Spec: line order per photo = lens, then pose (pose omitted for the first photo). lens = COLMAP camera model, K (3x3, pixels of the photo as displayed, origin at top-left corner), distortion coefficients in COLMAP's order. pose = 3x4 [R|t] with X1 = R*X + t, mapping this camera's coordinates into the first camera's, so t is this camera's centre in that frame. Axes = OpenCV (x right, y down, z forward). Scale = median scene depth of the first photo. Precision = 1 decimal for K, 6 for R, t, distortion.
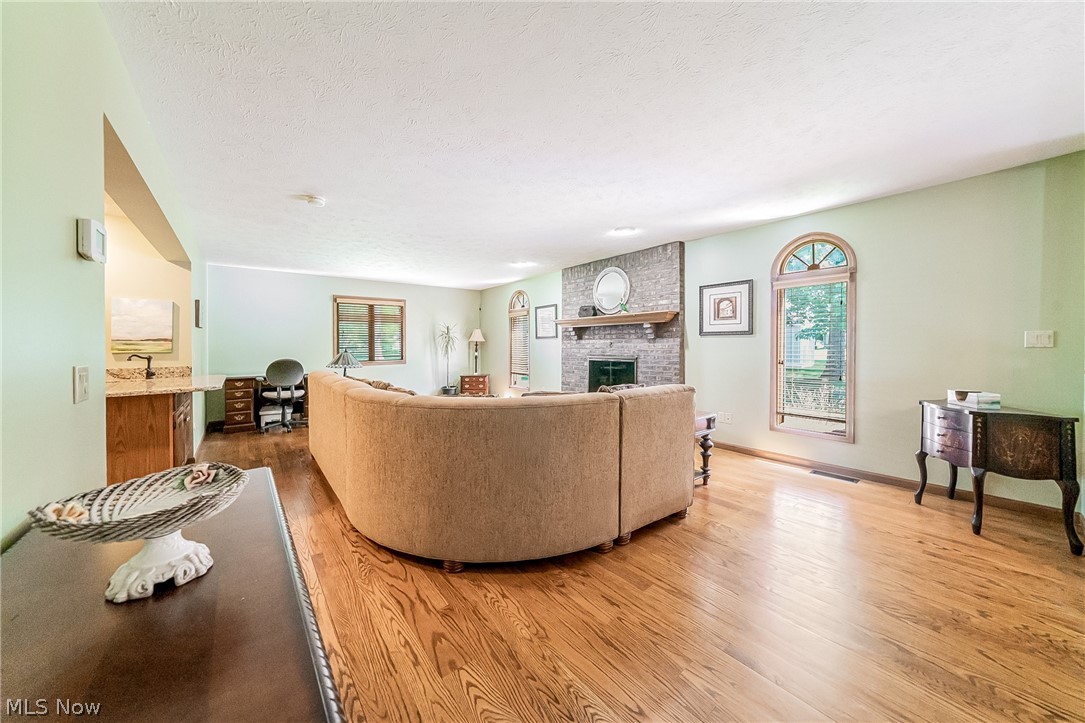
lens RADIAL K [[382.8, 0, 536.4], [0, 382.8, 345.6], [0, 0, 1]] dist [-0.021536, 0.001923]
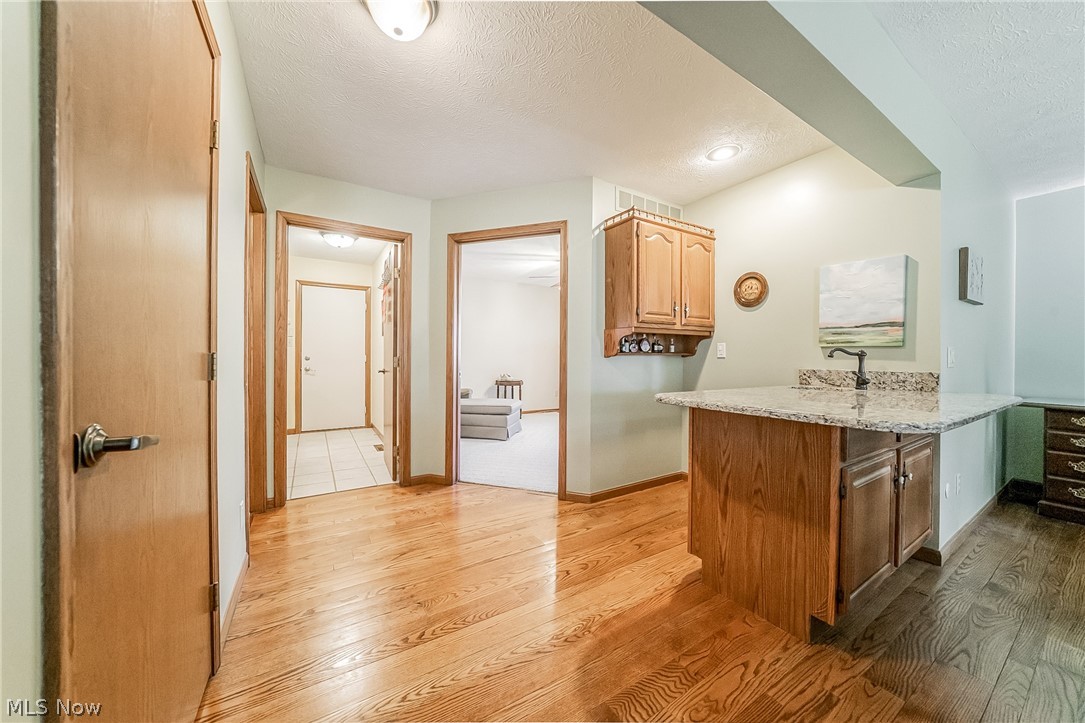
lens RADIAL K [[382.8, 0, 544.1], [0, 382.8, 356.7], [0, 0, 1]] dist [-0.021536, 0.001923]
pose [[-0.106069, 0.001546, -0.994358, -0.371482], [-0.012594, 0.999916, 0.002898, 0.040048], [0.994279, 0.012830, -0.106041, 0.545839]]
